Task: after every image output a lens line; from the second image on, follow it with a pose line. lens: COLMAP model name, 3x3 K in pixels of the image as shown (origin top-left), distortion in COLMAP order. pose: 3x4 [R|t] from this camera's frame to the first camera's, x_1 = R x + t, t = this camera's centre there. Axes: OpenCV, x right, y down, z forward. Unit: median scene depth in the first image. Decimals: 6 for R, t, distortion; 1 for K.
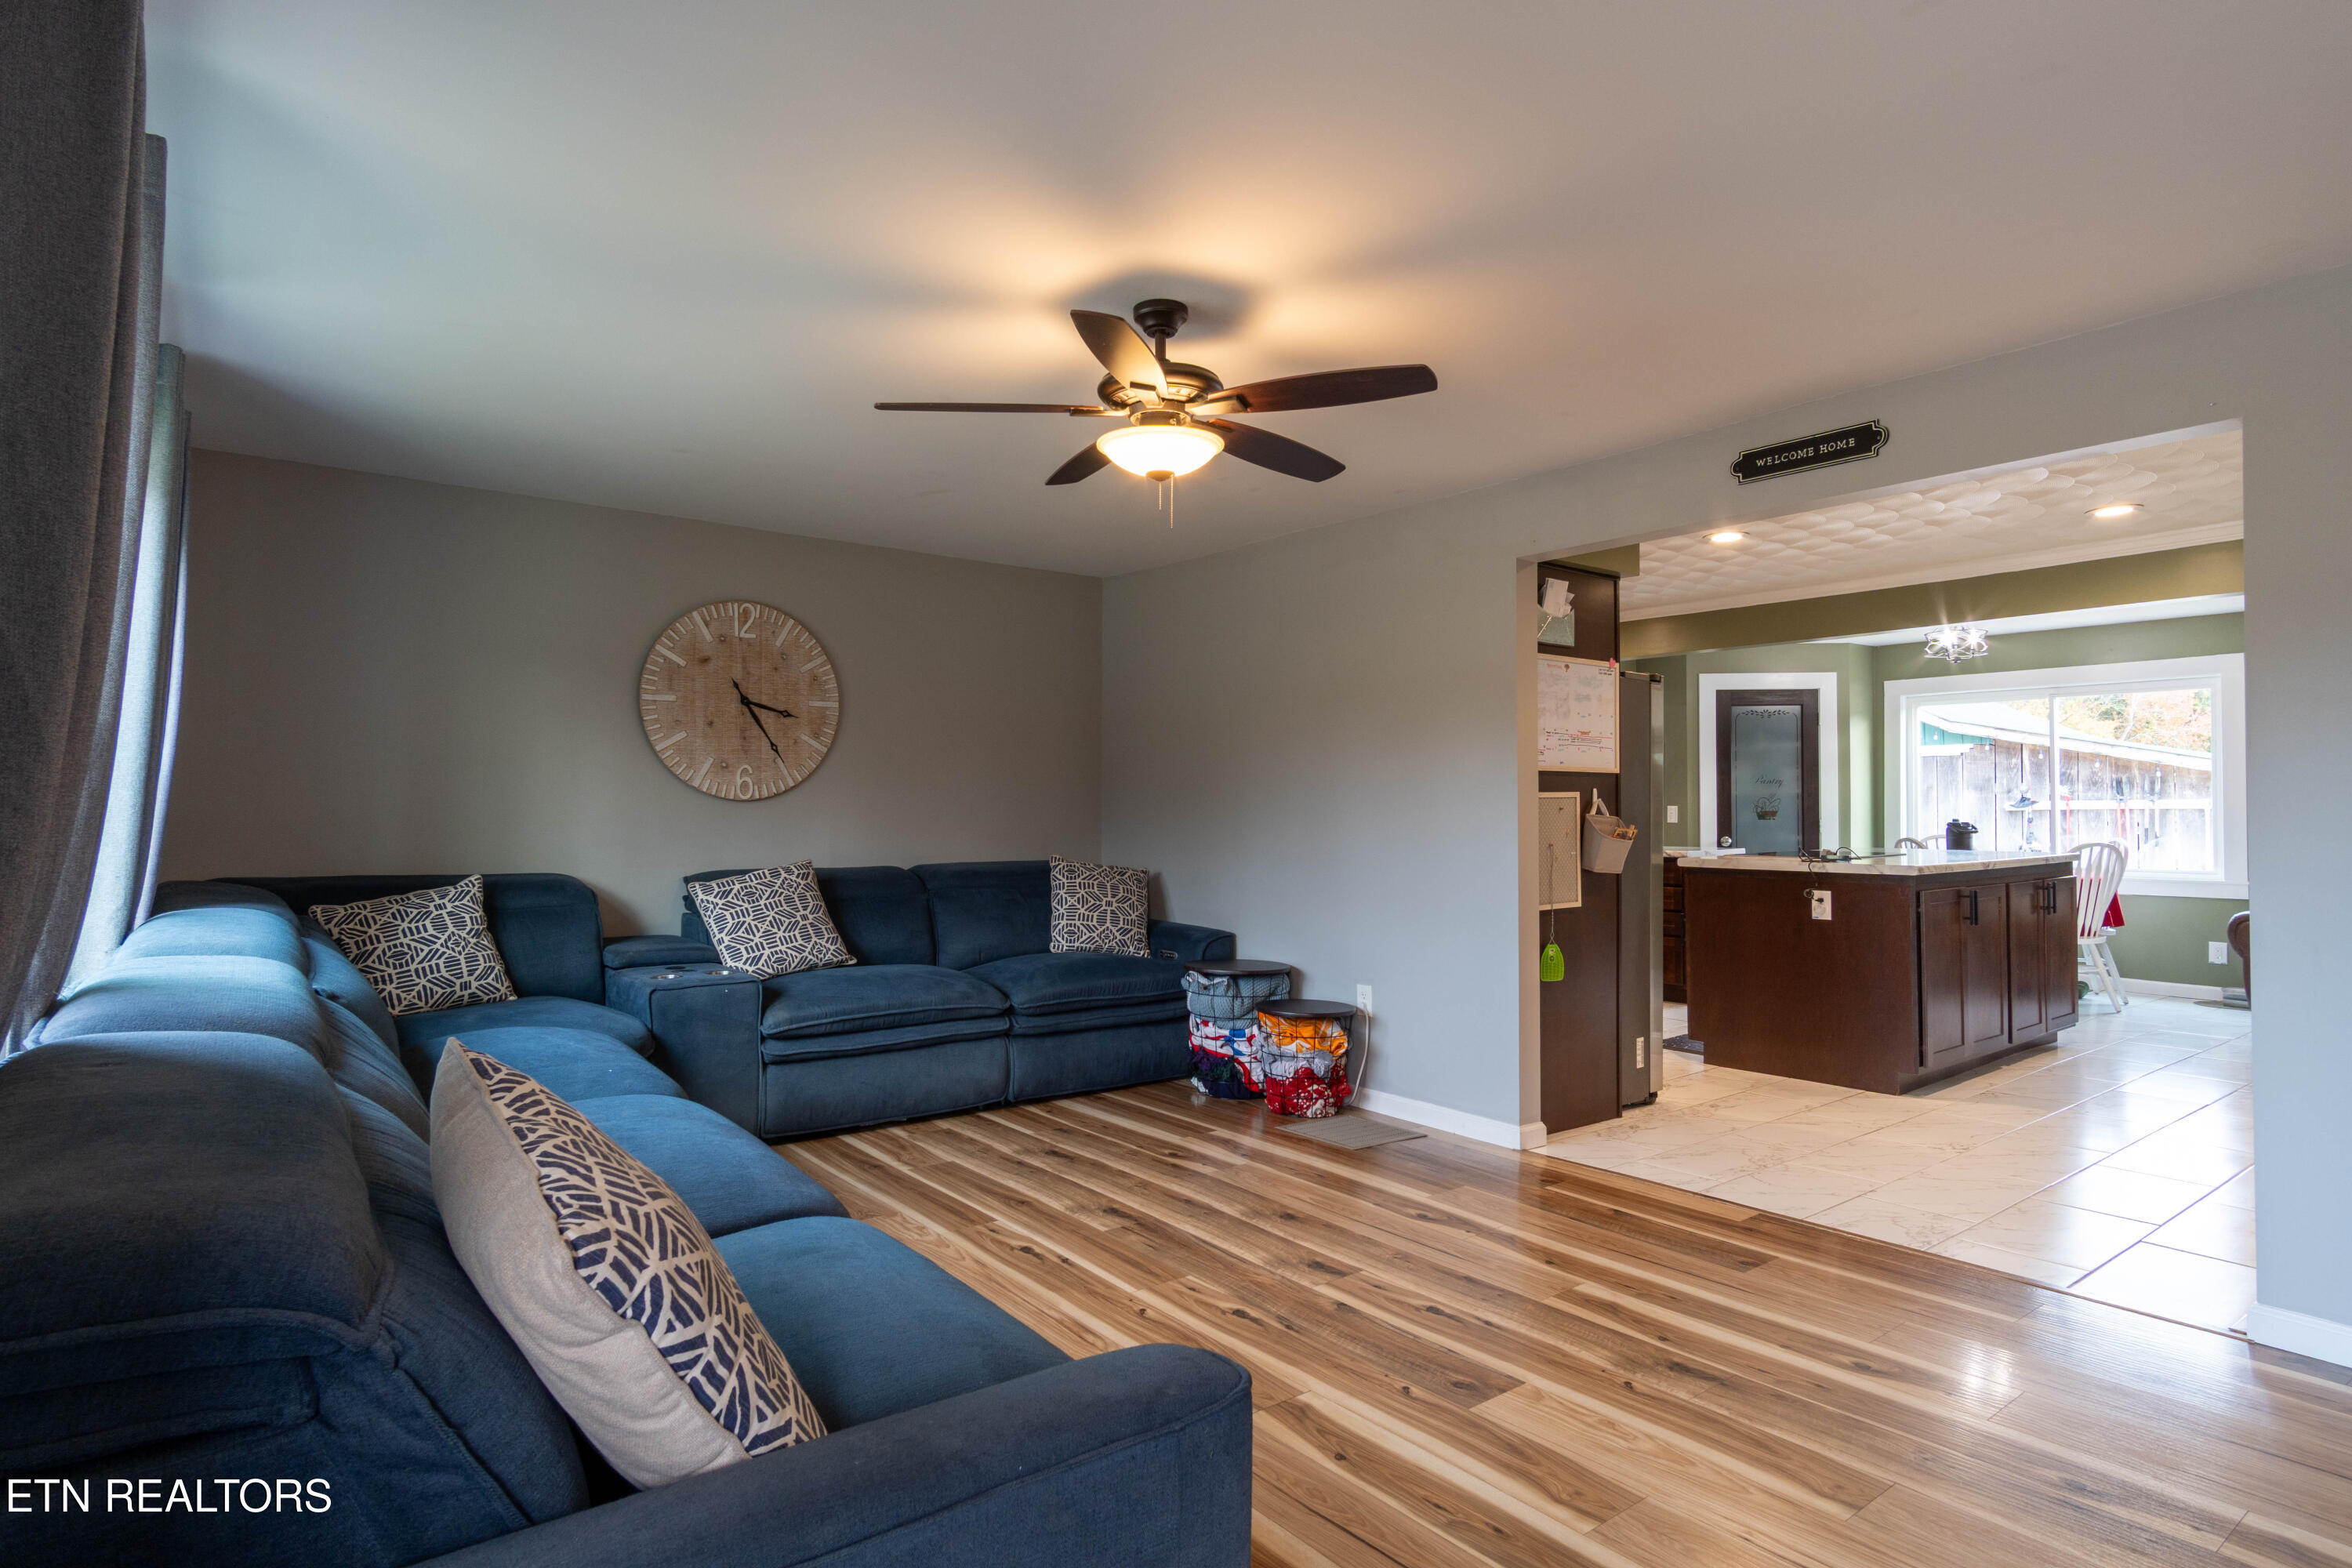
lens RADIAL K [[1236.8, 0, 1110.6], [0, 1236.8, 781.8], [0, 0, 1]] dist [-0.000229, -0.000098]
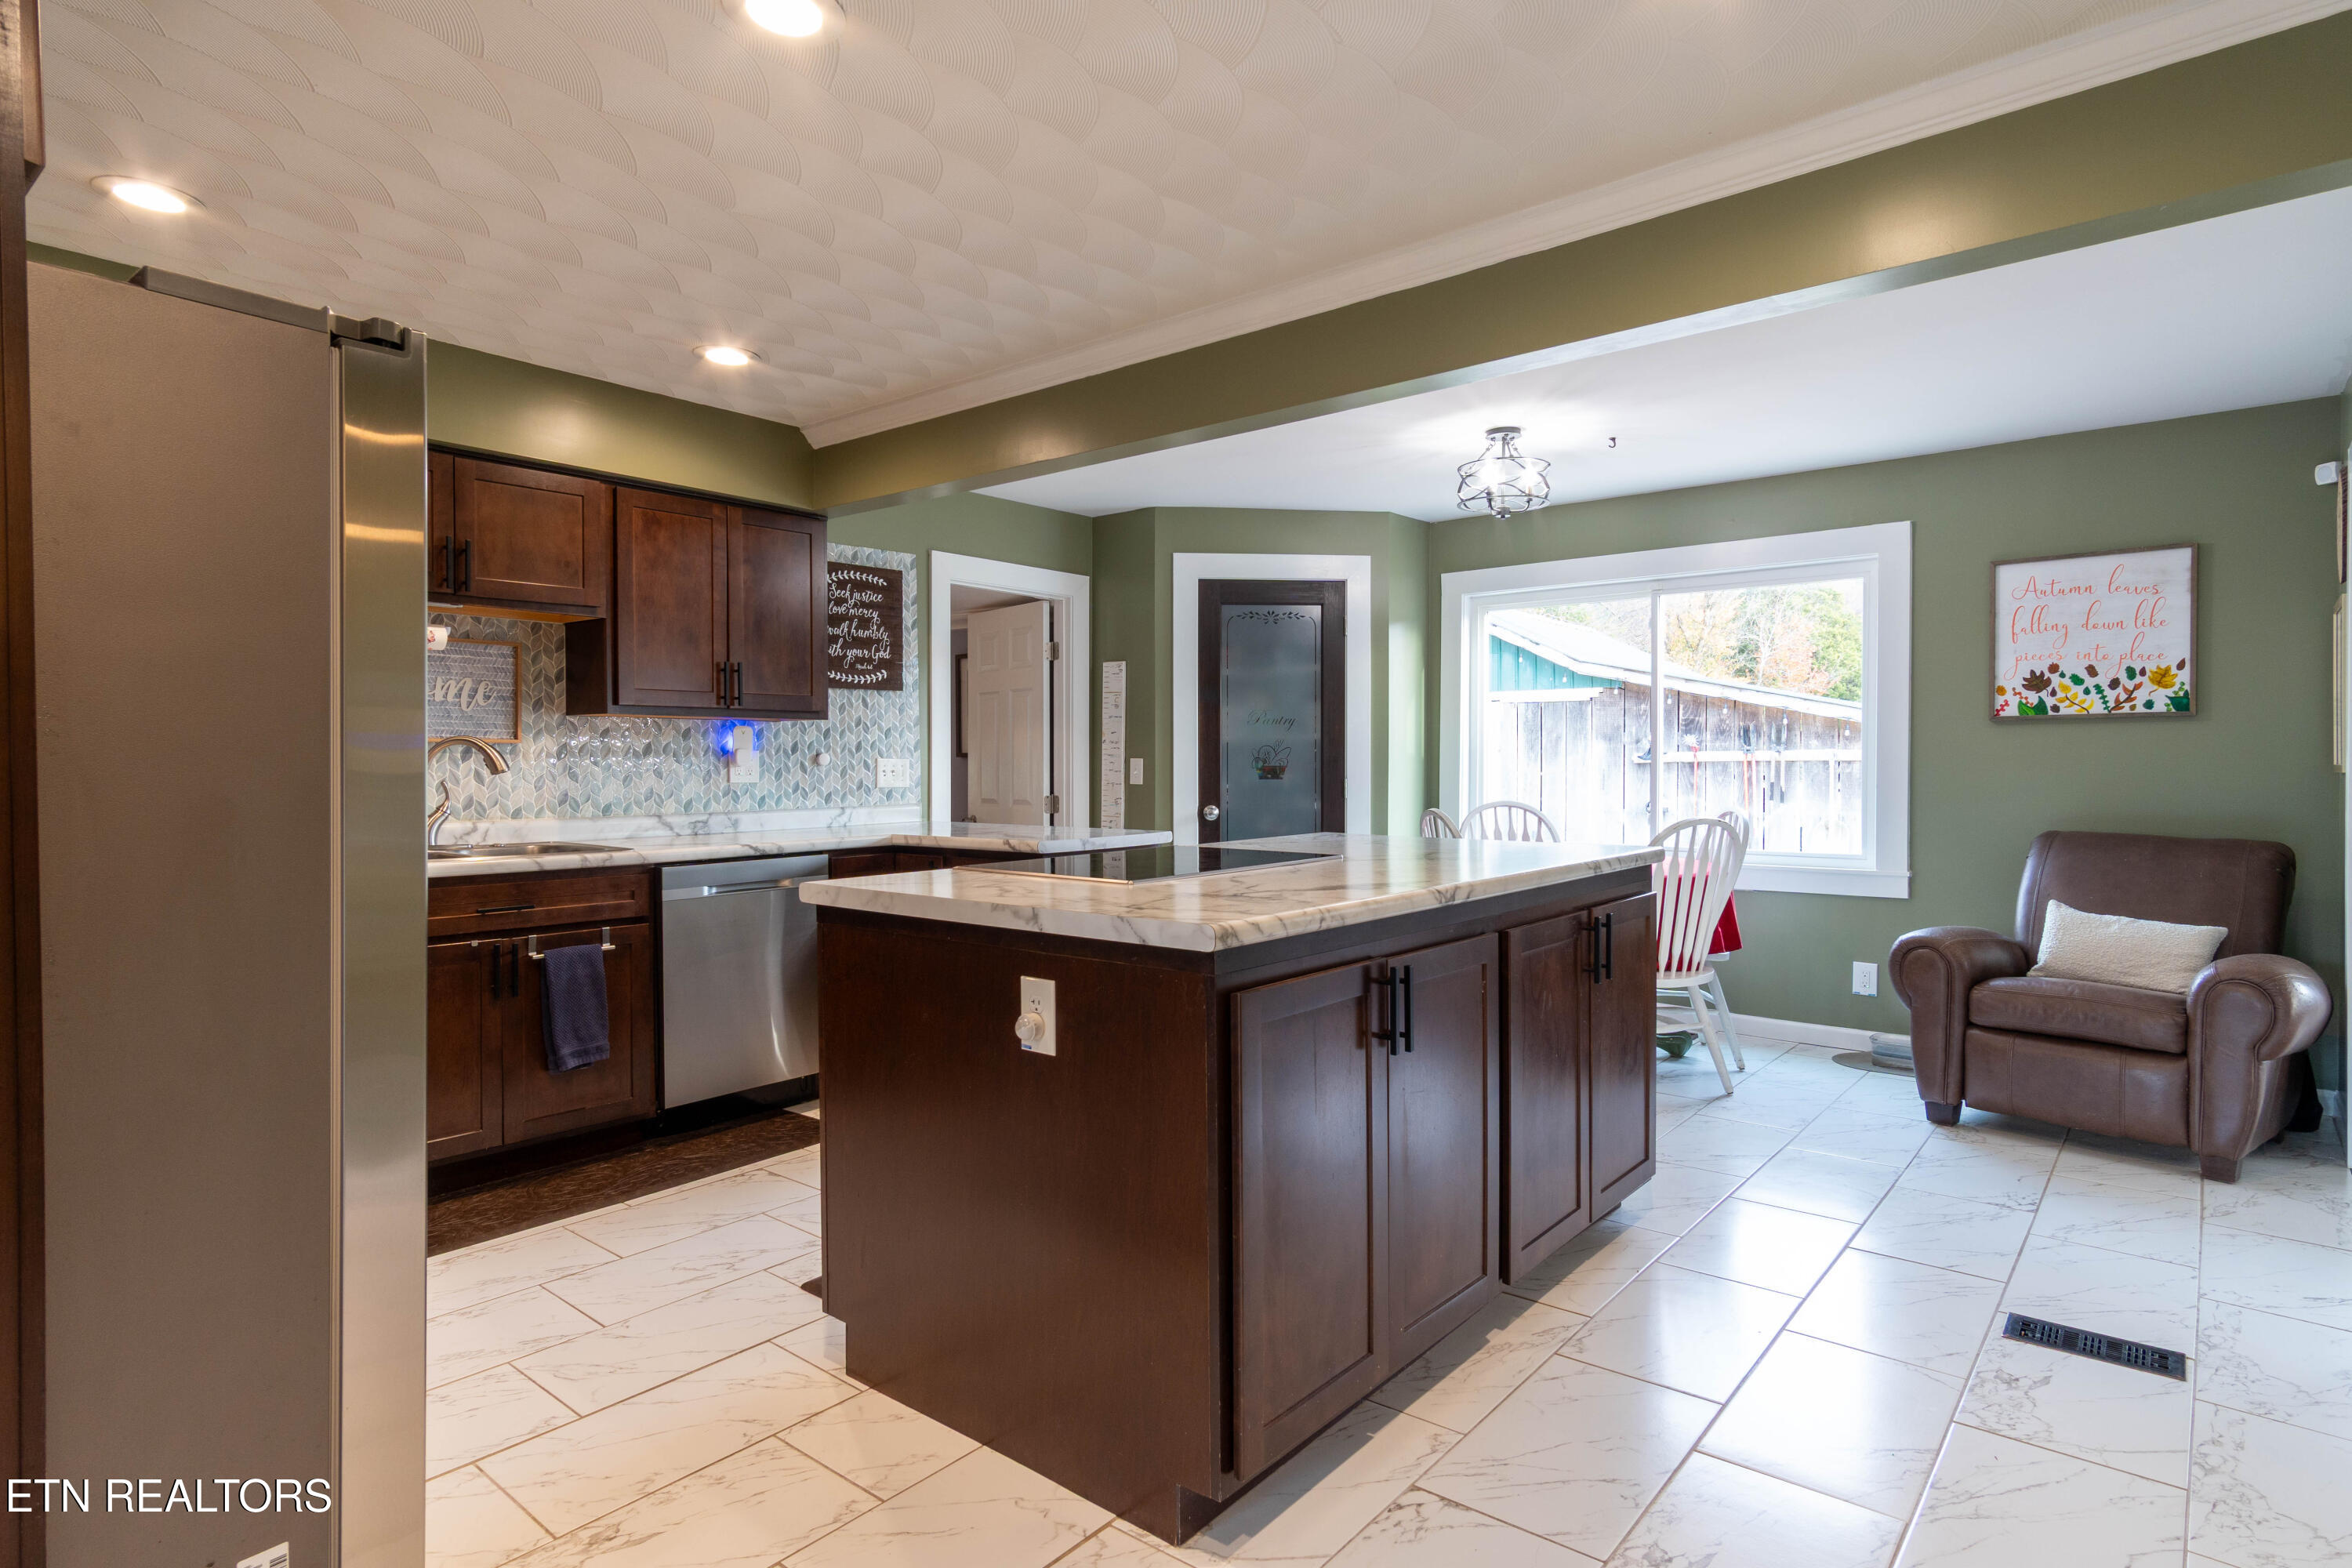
lens RADIAL K [[1236.8, 0, 1110.6], [0, 1236.8, 781.8], [0, 0, 1]] dist [-0.000229, -0.000098]
pose [[0.978652, -0.006977, 0.205408, 0.311014], [-0.000550, 0.999331, 0.036567, 0.008021], [-0.205526, -0.035900, 0.977993, 0.374387]]
